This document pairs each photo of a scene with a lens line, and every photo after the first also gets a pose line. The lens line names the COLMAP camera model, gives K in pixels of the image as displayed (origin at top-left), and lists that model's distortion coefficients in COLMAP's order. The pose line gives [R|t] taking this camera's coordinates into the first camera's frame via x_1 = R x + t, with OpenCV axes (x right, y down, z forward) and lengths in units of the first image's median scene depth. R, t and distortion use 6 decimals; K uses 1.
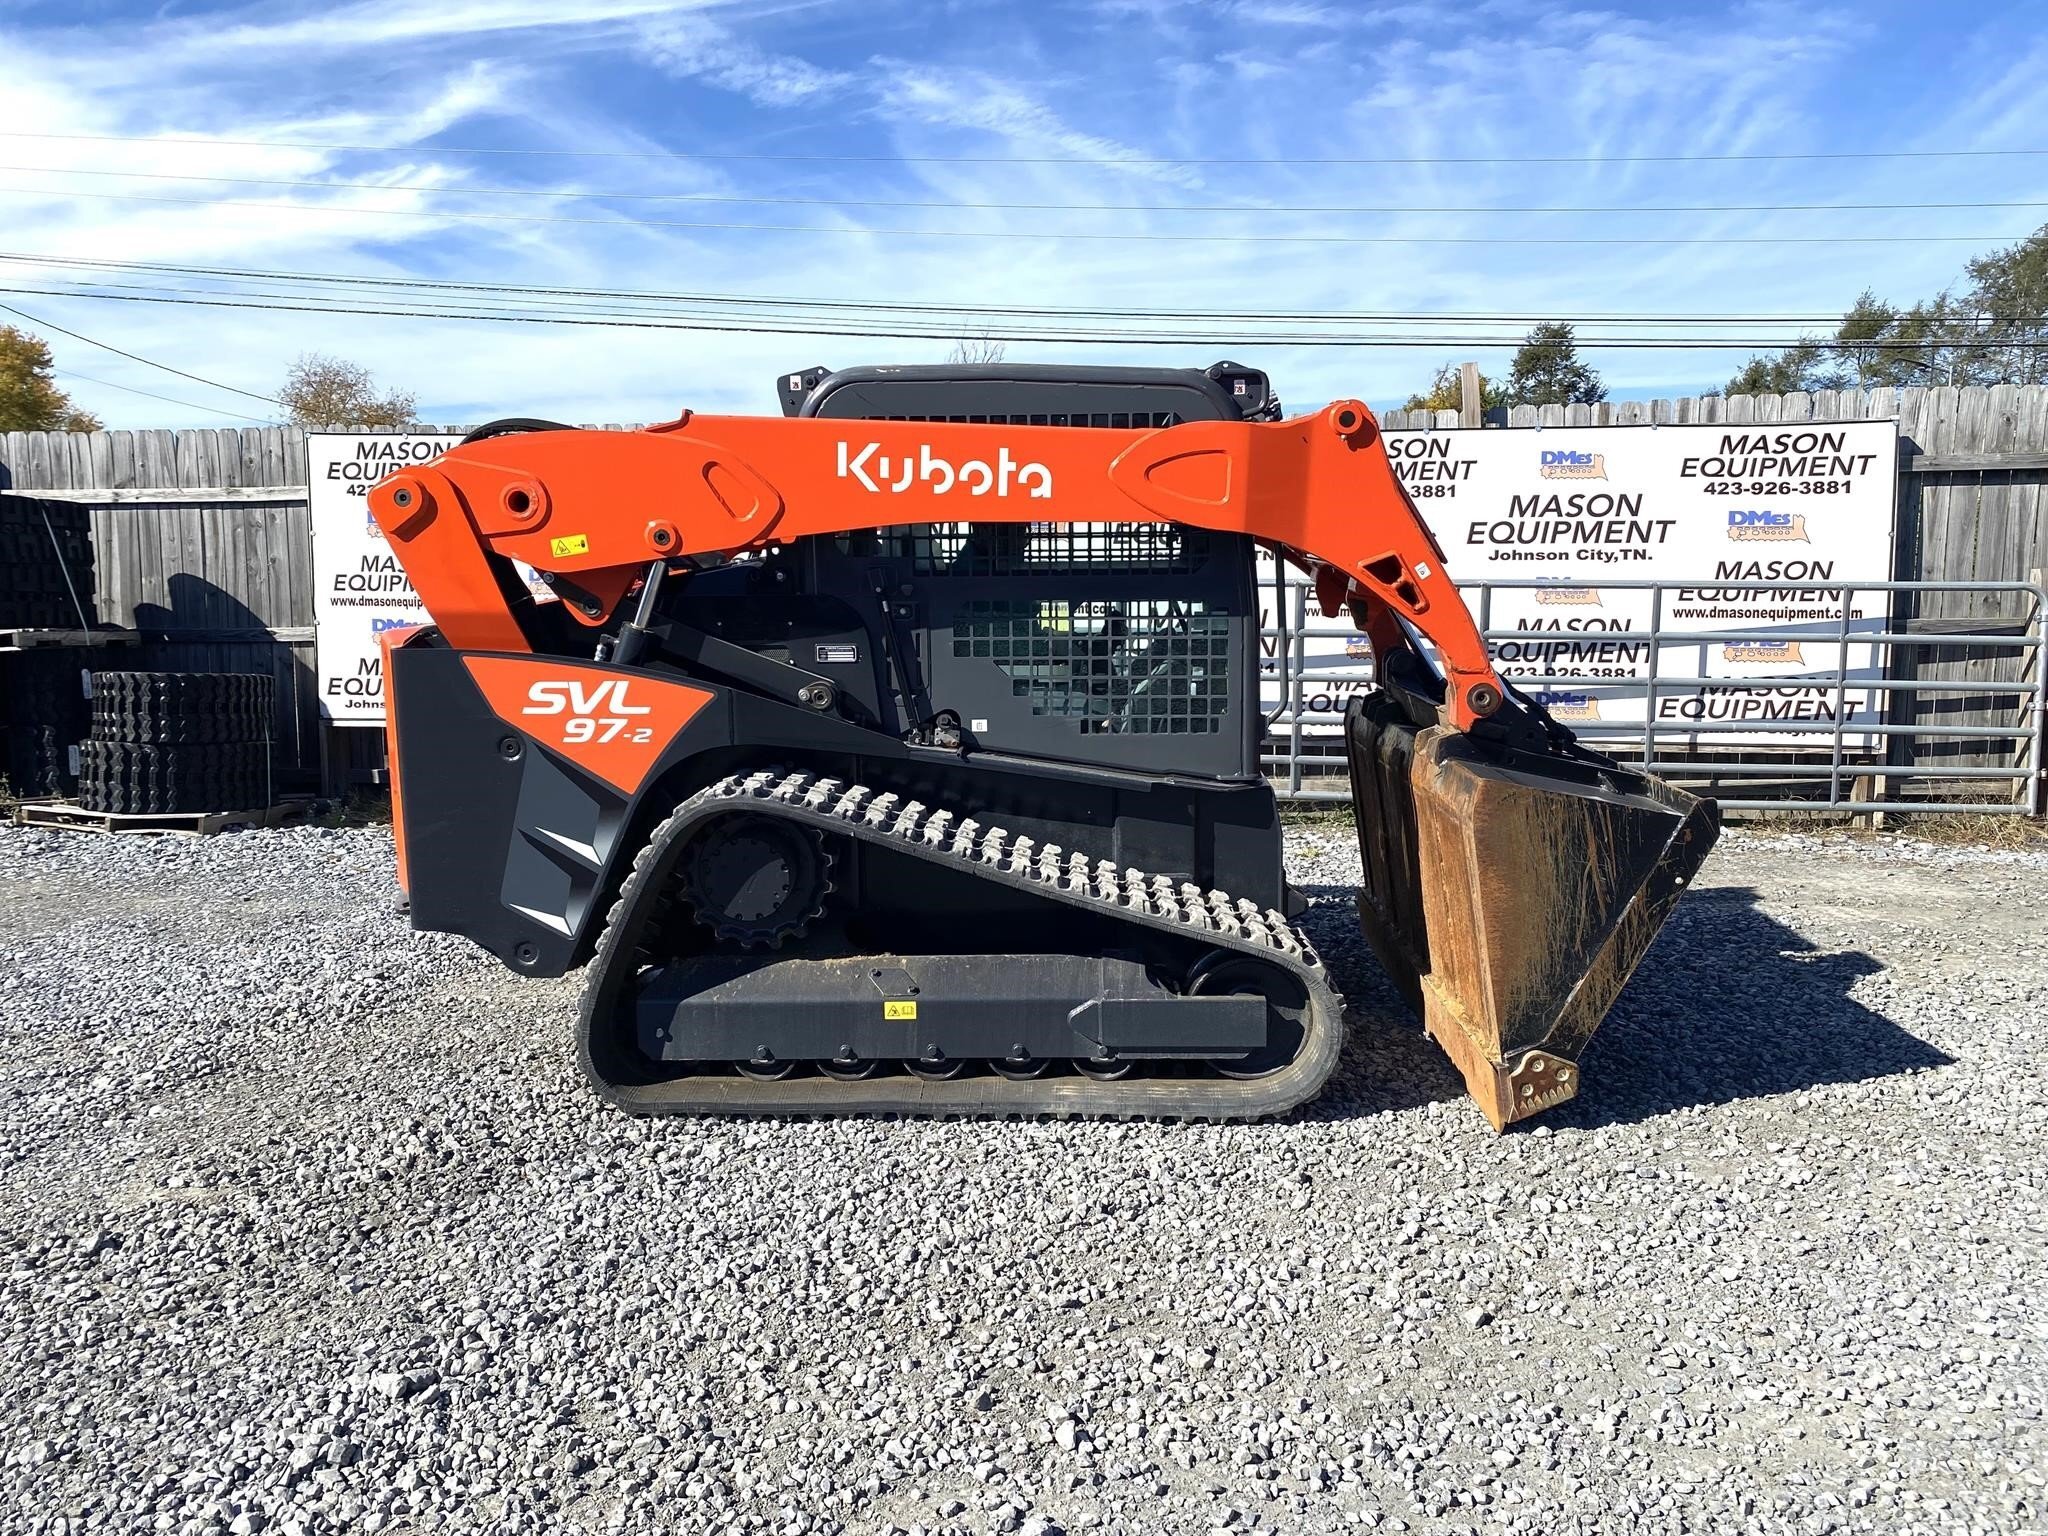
lens RADIAL K [[1569.4, 0, 1024.8], [0, 1569.4, 744.1], [0, 0, 1]] dist [0.033200, -0.025287]
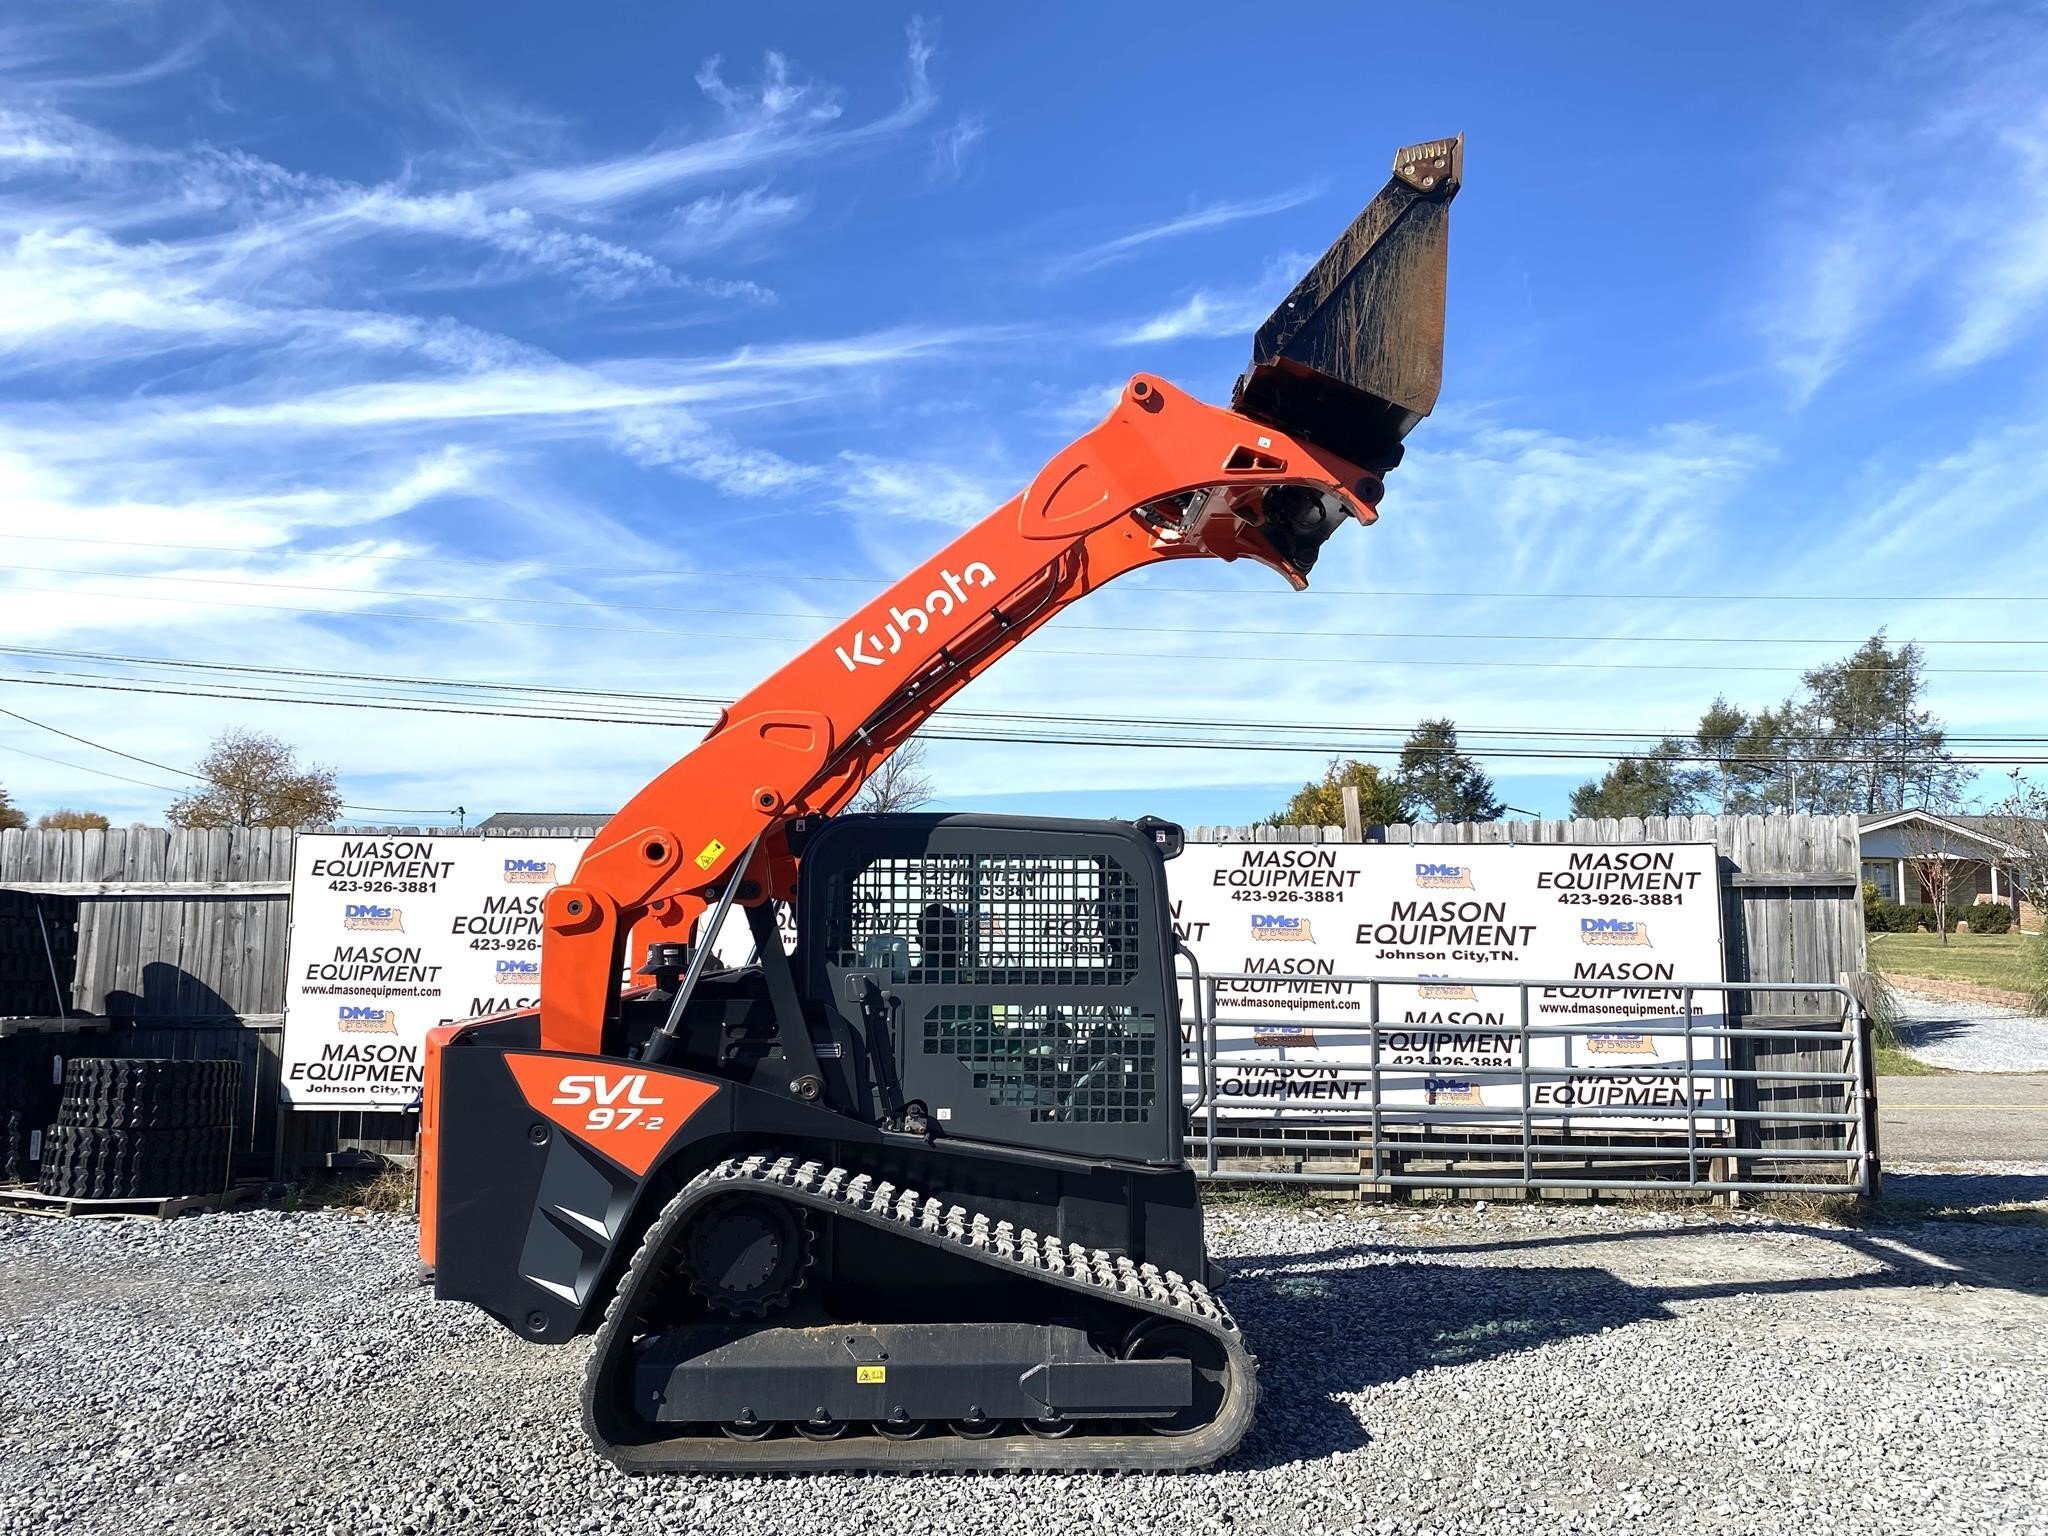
lens RADIAL K [[1569.4, 0, 1042.9], [0, 1569.4, 778.9], [0, 0, 1]] dist [0.033200, -0.025287]
pose [[0.997769, 0.014516, 0.065170, -0.018061], [-0.000281, 0.976985, -0.213308, -0.003157], [-0.066767, 0.212813, 0.974809, -0.106046]]
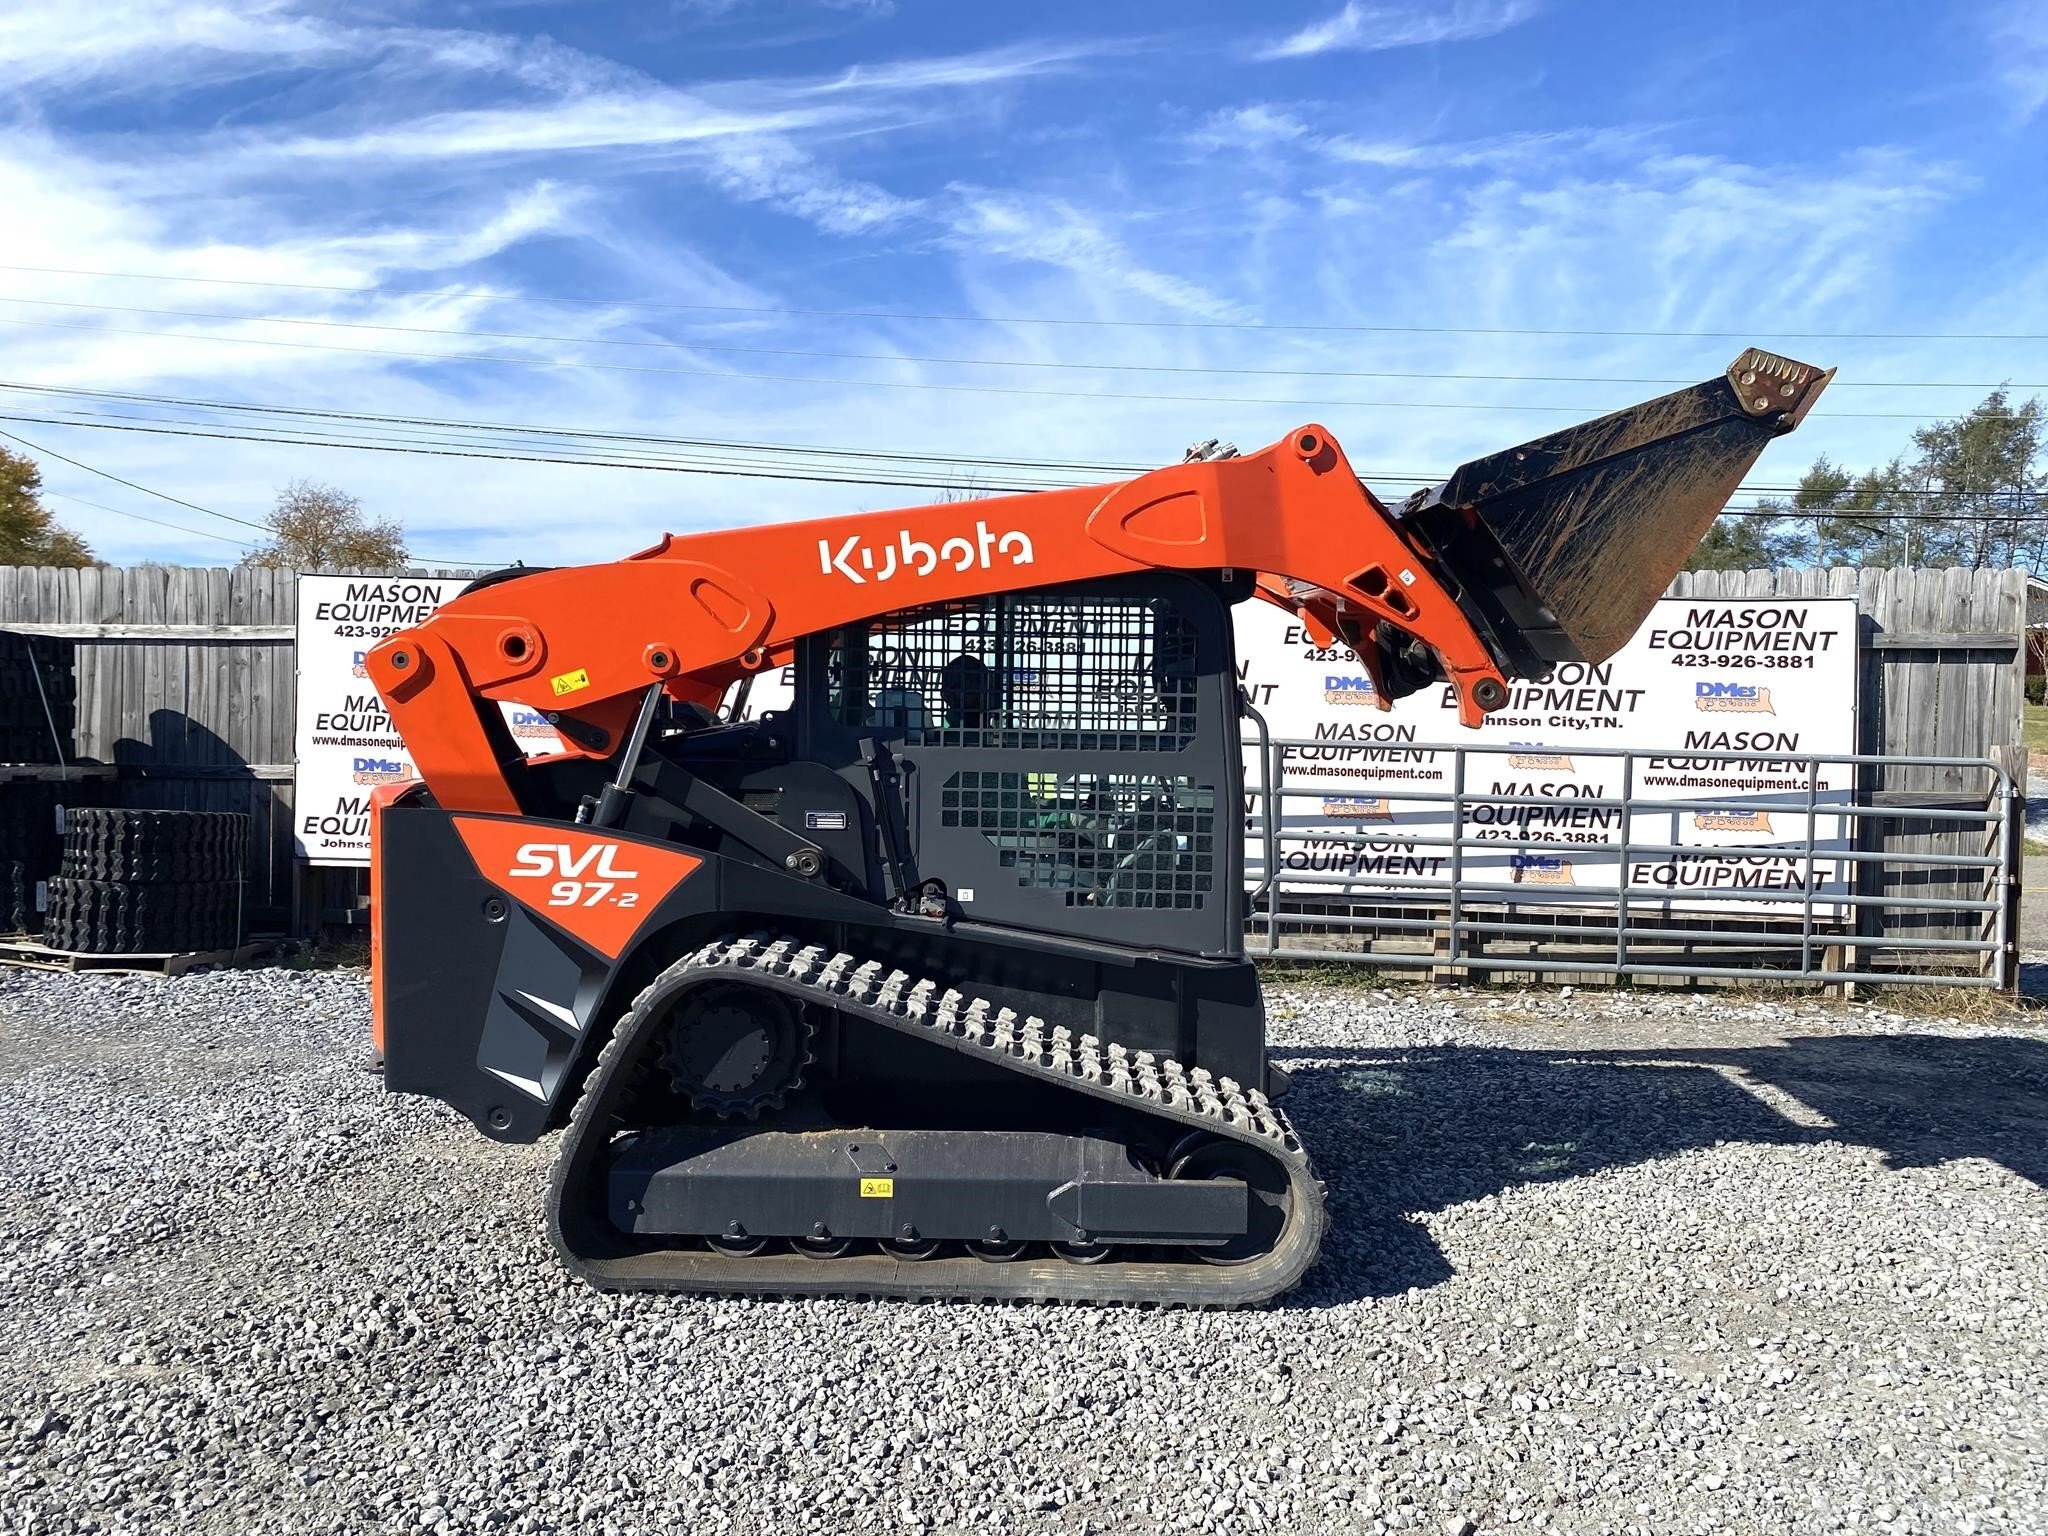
lens RADIAL K [[1569.4, 0, 1031.4], [0, 1569.4, 745.9], [0, 0, 1]] dist [0.033200, -0.025287]
pose [[0.999620, 0.020458, 0.018472, -0.002977], [-0.018825, 0.996236, -0.084608, -0.011994], [-0.020133, 0.084228, 0.996243, -0.006074]]
